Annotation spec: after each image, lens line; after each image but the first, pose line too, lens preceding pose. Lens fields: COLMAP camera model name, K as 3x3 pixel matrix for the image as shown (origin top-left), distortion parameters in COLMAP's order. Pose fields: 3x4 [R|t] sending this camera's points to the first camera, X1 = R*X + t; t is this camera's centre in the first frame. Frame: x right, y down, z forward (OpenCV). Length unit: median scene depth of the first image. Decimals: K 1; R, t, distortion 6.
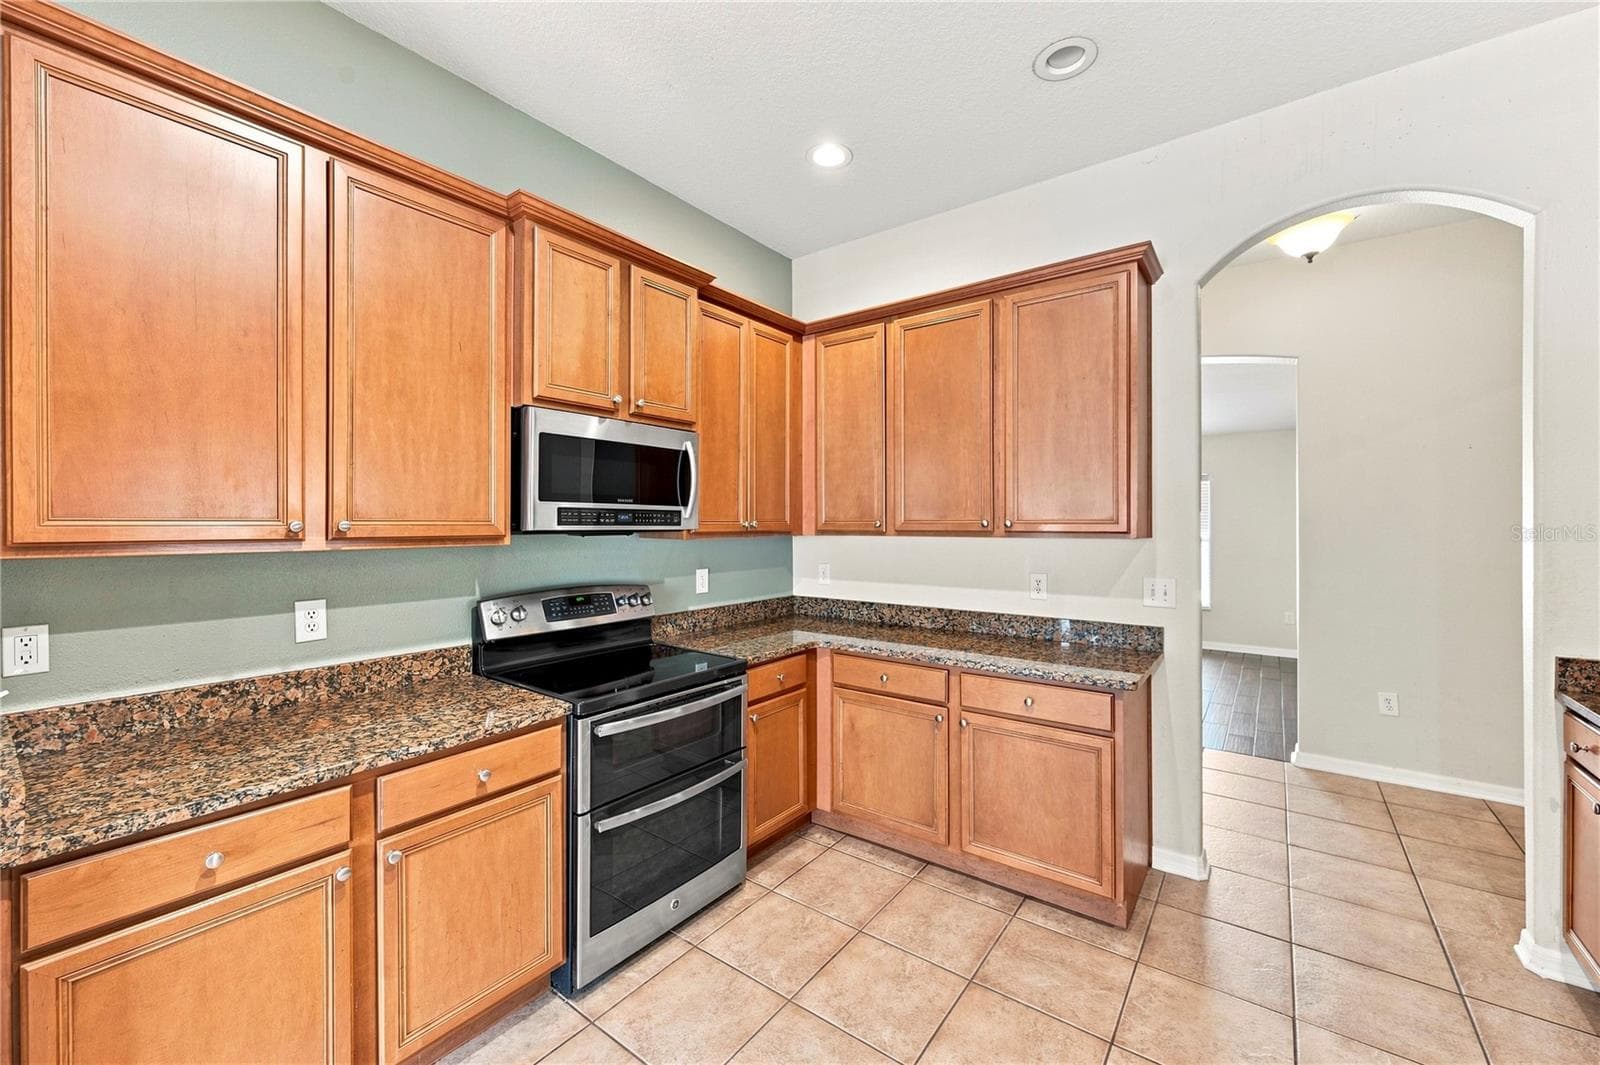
lens RADIAL K [[630.3, 0, 803.3], [0, 630.3, 523.4], [0, 0, 1]] dist [0.000128, 0.000053]
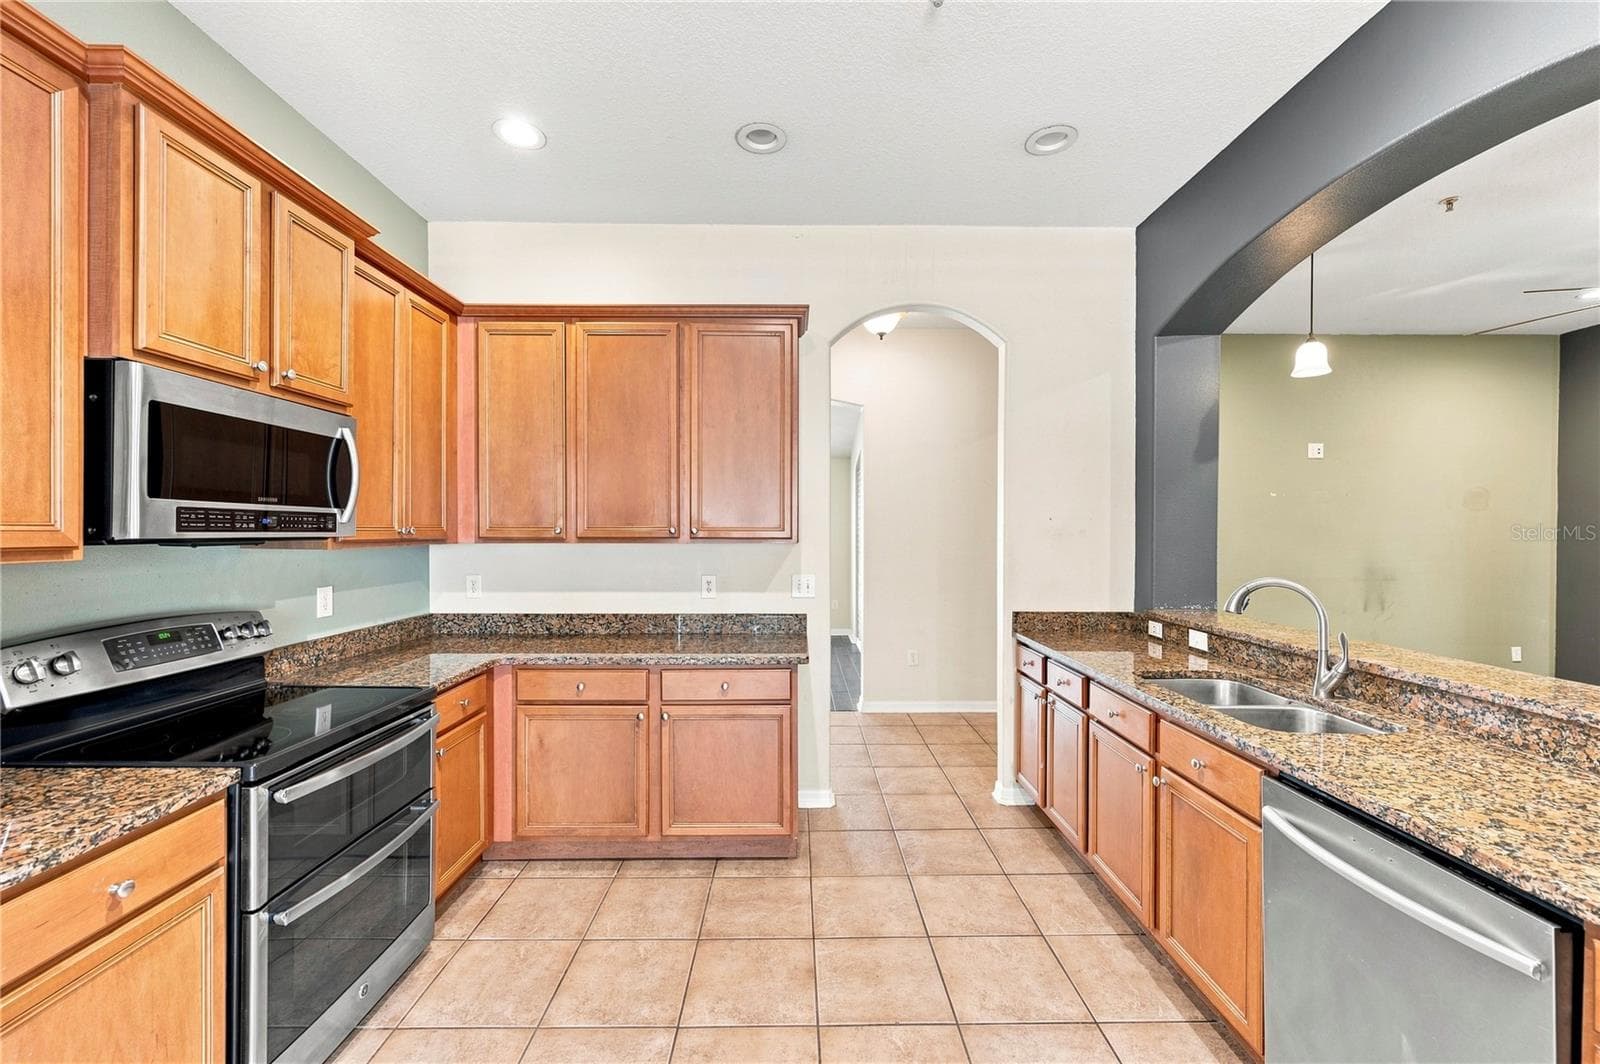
lens RADIAL K [[650.0, 0, 800.9], [0, 650.0, 534.1], [0, 0, 1]] dist [0.001547, 0.000269]
pose [[0.795041, -0.001065, 0.606555, -0.232351], [-0.002940, 0.999980, 0.005610, -0.000539], [-0.606549, -0.006243, 0.795022, -0.018854]]
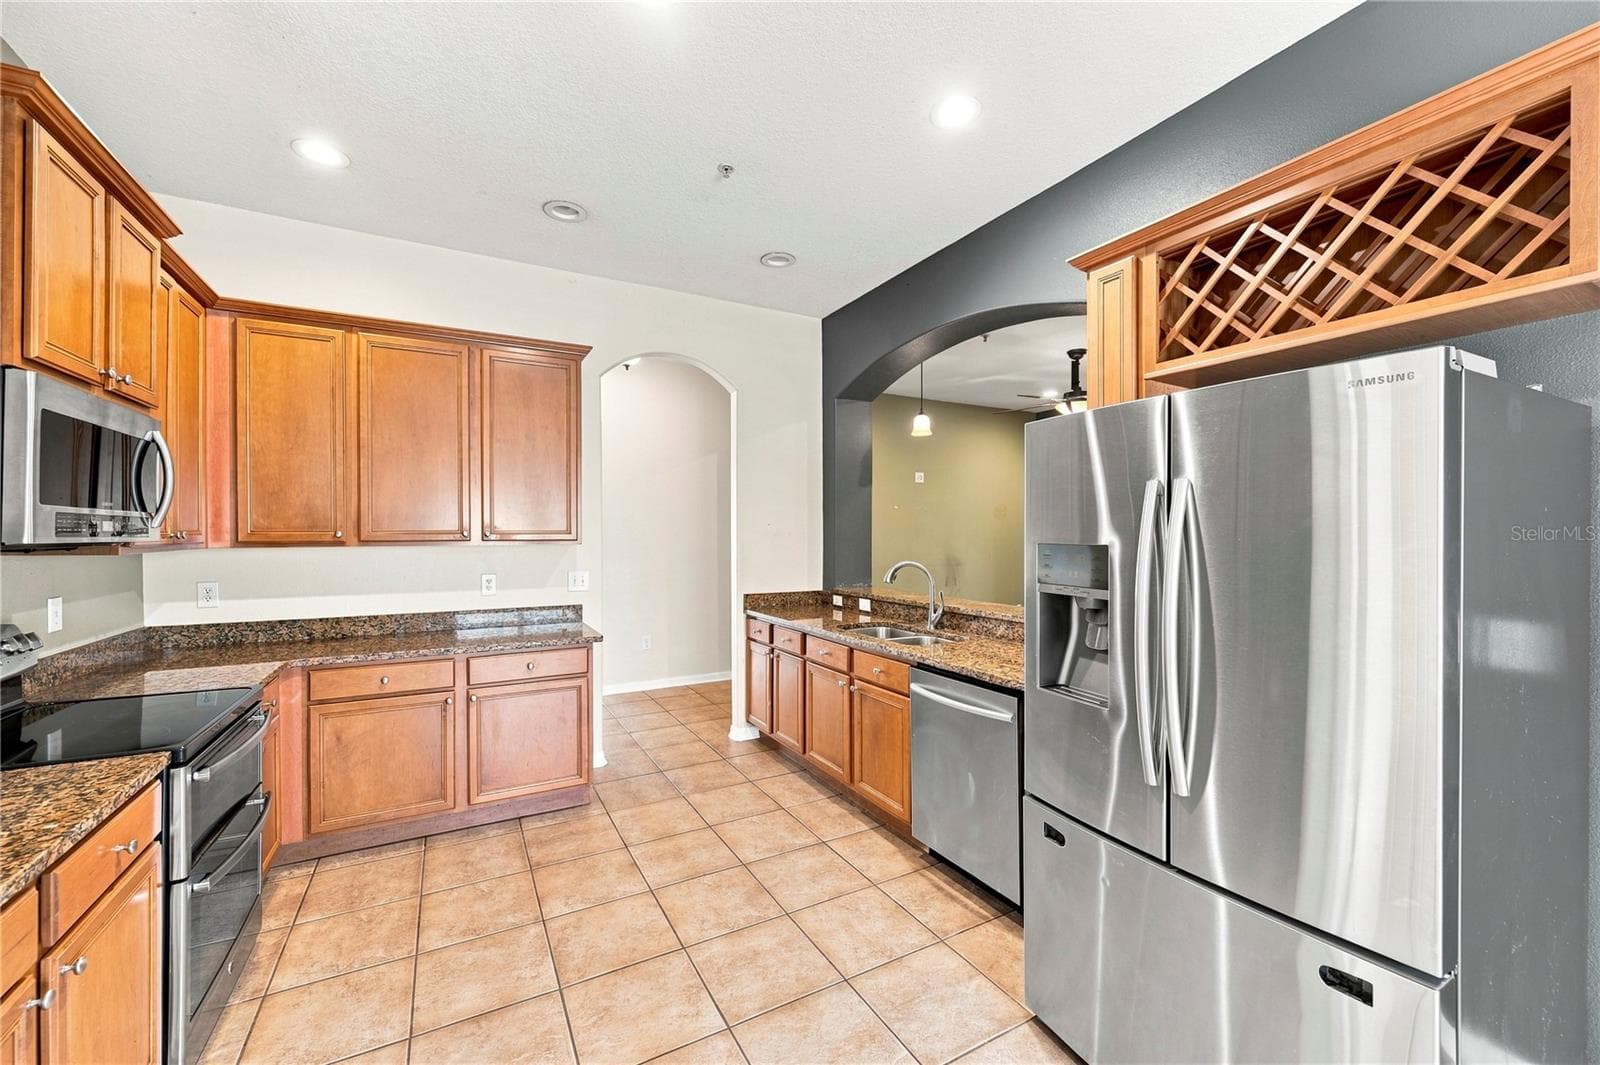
lens RADIAL K [[635.2, 0, 800.0], [0, 635.2, 532.5], [0, 0, 1]] dist [-0.001109, -0.000173]
pose [[0.412625, 0.001055, 0.910900, -0.597480], [-0.000011, 0.999999, -0.001153, -0.000957], [-0.910901, 0.000466, 0.412625, -0.076341]]
